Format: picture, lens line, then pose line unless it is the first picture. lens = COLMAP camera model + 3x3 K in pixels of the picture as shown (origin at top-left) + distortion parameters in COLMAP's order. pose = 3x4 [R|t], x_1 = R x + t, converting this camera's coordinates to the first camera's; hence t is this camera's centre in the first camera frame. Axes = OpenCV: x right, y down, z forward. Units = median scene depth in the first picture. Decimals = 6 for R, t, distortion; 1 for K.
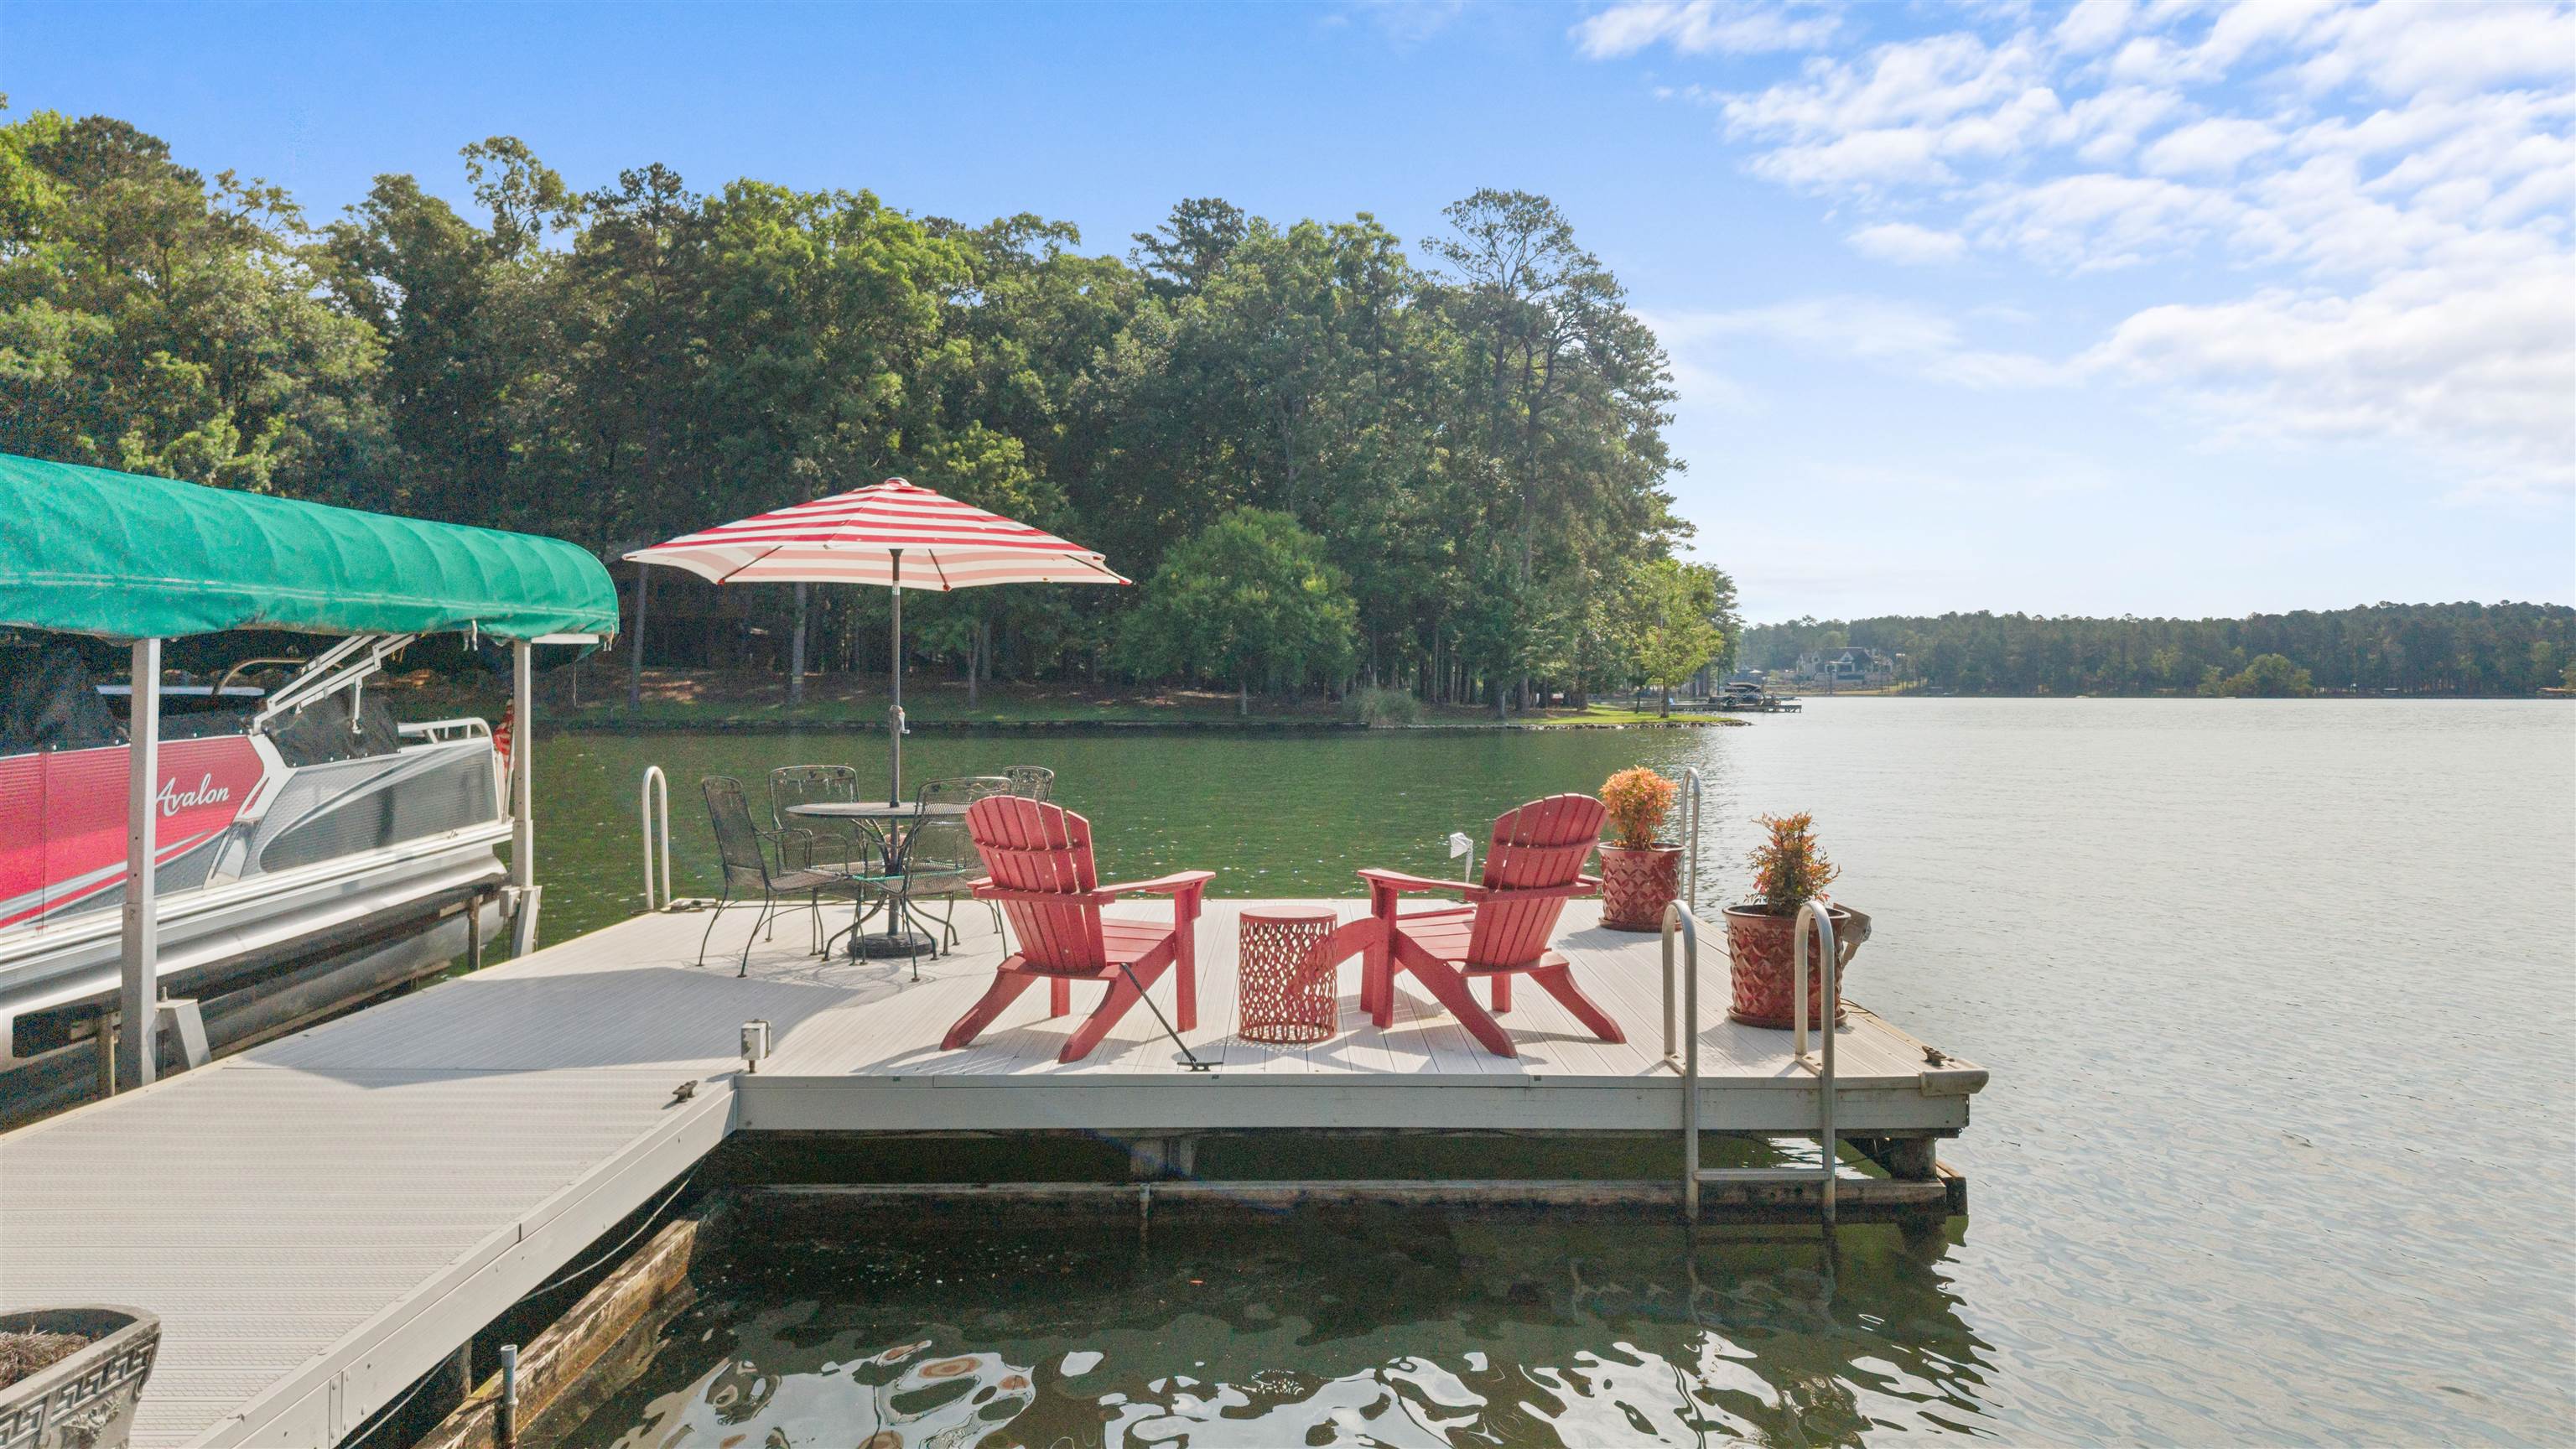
lens RADIAL K [[1685.7, 0, 1288.0], [0, 1685.7, 724.5], [0, 0, 1]] dist [-0.005655, -0.001831]
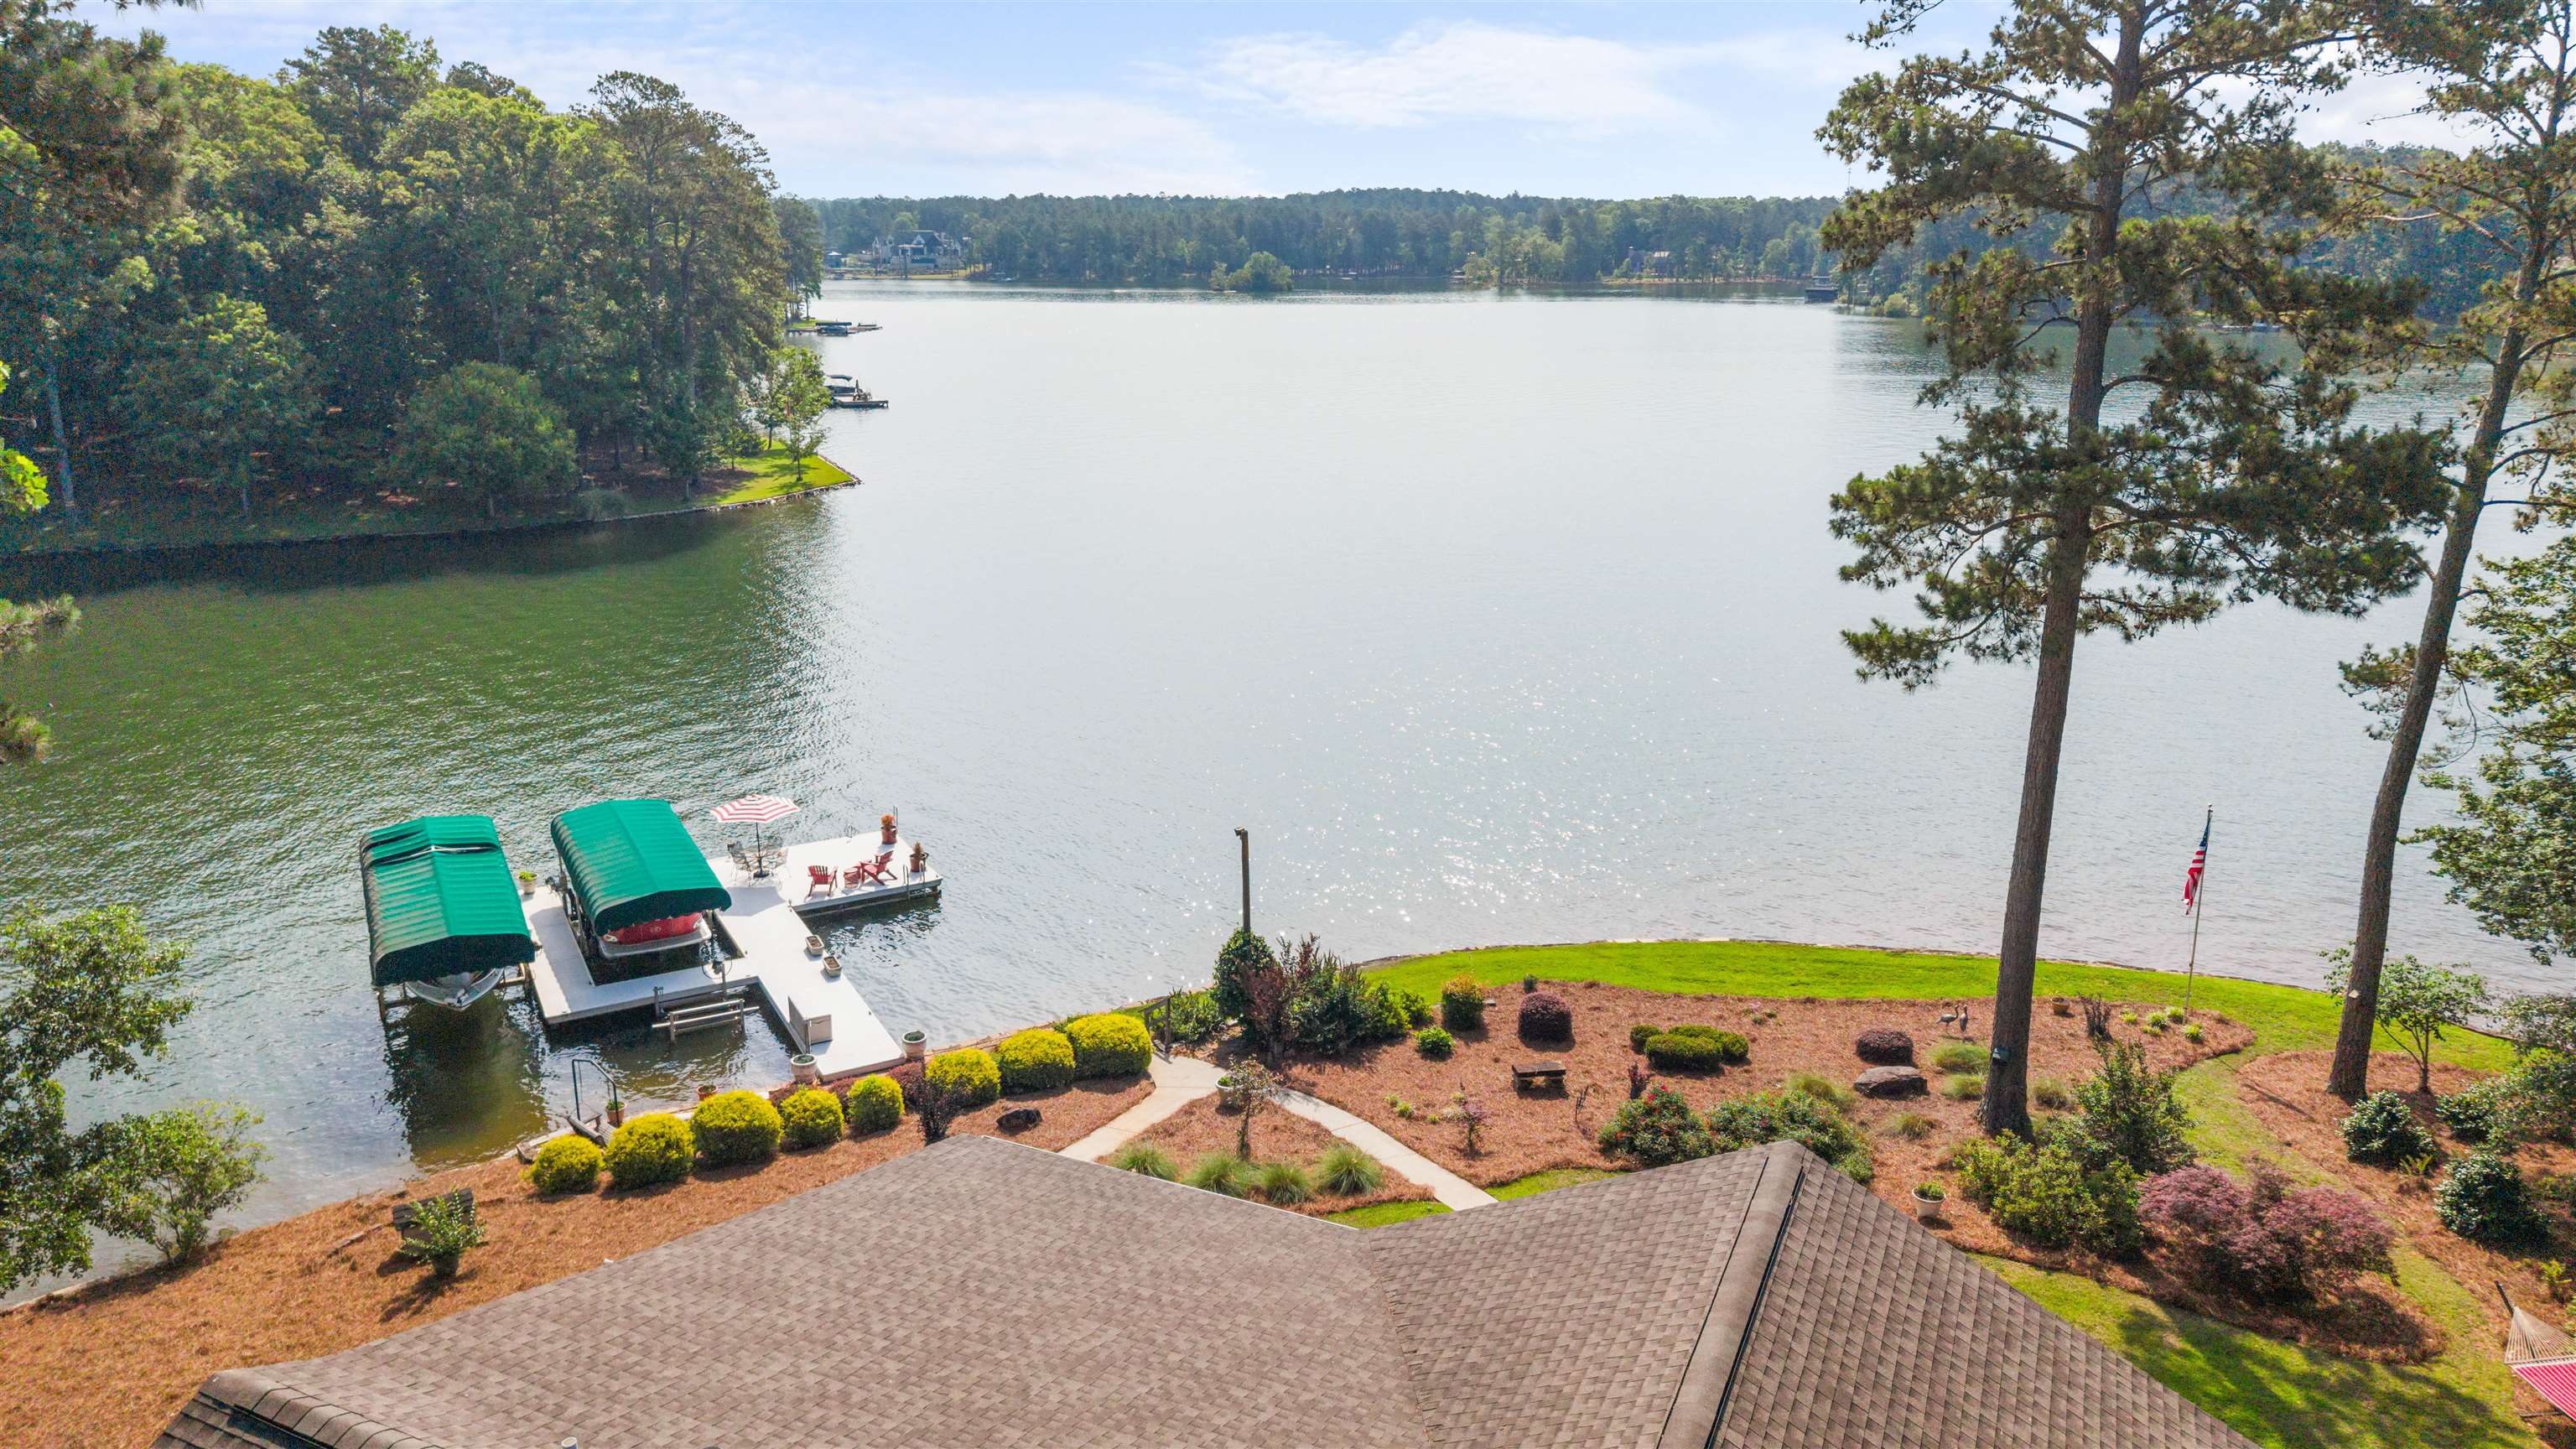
lens RADIAL K [[1782.3, 0, 1289.5], [0, 1782.3, 684.5], [0, 0, 1]] dist [0.055217, -0.000635]
pose [[0.869647, -0.125102, 0.477559, -0.164134], [0.001557, 0.968049, 0.250757, -0.219364], [-0.493671, -0.217327, 0.842056, -0.528575]]
